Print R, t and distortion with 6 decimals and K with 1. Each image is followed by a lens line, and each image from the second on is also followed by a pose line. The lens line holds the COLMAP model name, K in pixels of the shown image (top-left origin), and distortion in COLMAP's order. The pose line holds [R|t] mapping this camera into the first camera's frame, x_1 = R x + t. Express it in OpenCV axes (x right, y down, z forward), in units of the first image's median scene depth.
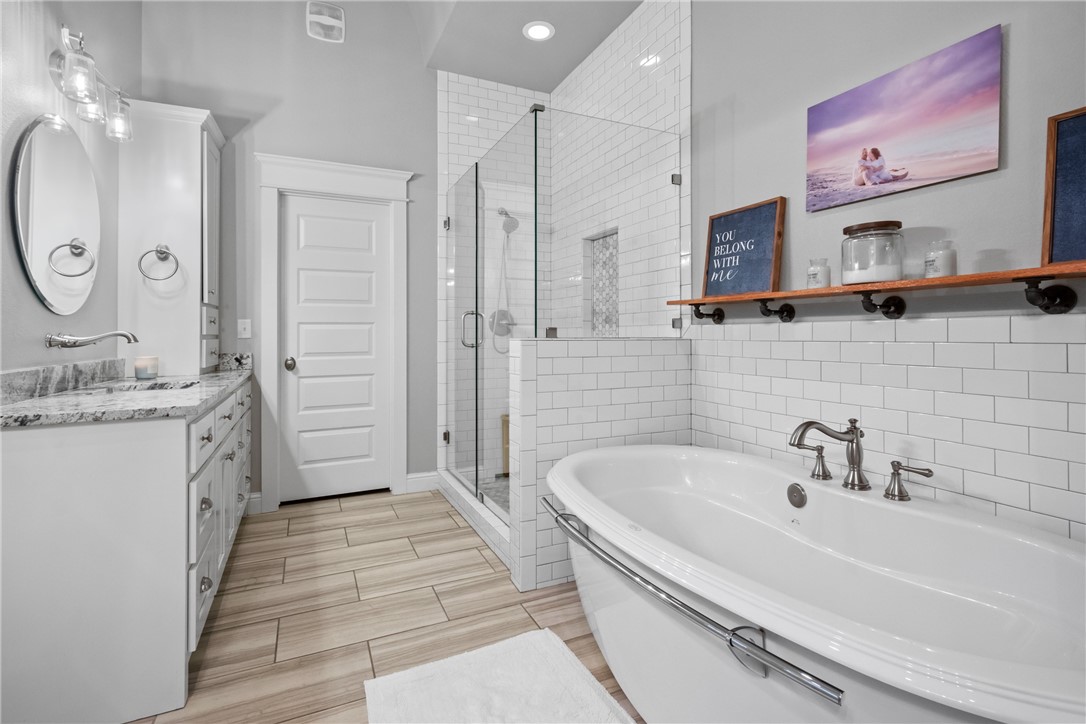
lens RADIAL K [[511.5, 0, 542.8], [0, 511.5, 329.5], [0, 0, 1]] dist [0.000923, 0.000243]
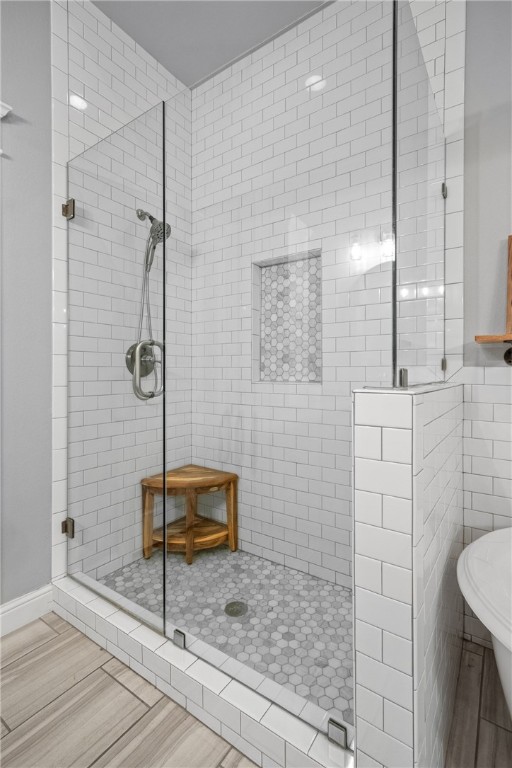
lens RADIAL K [[361.6, 0, 253.4], [0, 361.6, 372.4], [0, 0, 1]] dist [0.020742, 0.000802]
pose [[0.866283, 0.003933, 0.499539, -0.259110], [-0.010295, 0.999897, 0.009980, -0.001651], [-0.499448, -0.013789, 0.866234, 0.554772]]
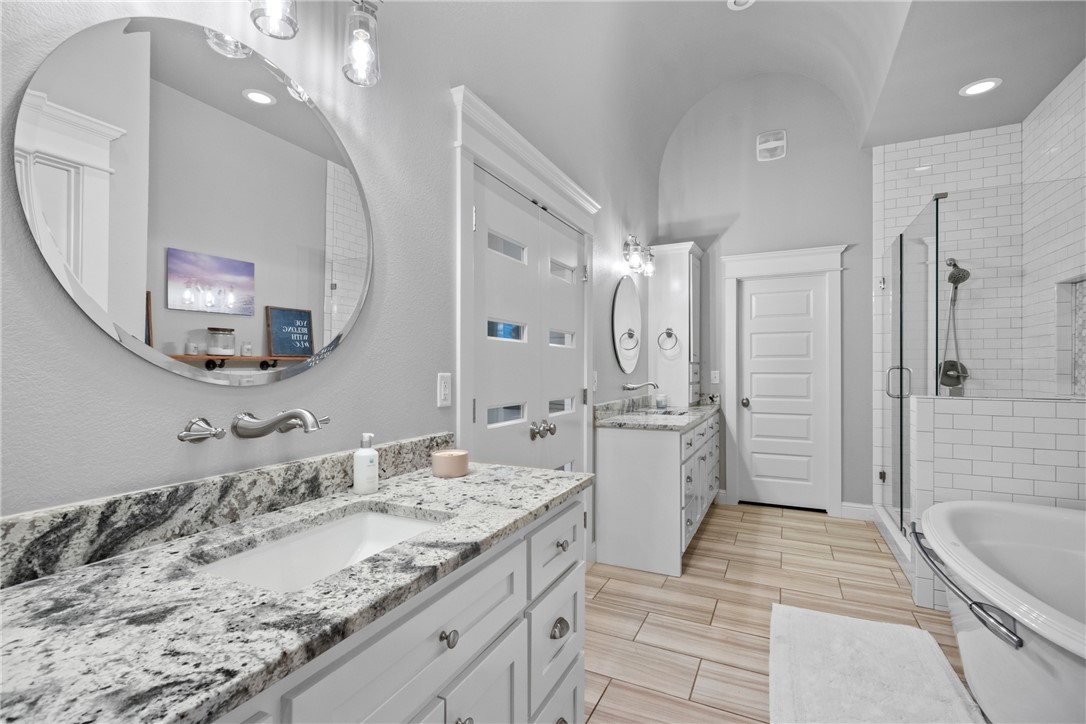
lens RADIAL K [[511.4, 0, 543.0], [0, 511.4, 362.0], [0, 0, 1]] dist [0.020742, 0.000802]
pose [[0.637407, -0.001779, -0.770525, 0.245851], [0.003769, 0.999993, 0.000809, -0.049230], [0.770518, -0.003420, 0.637409, -0.333637]]
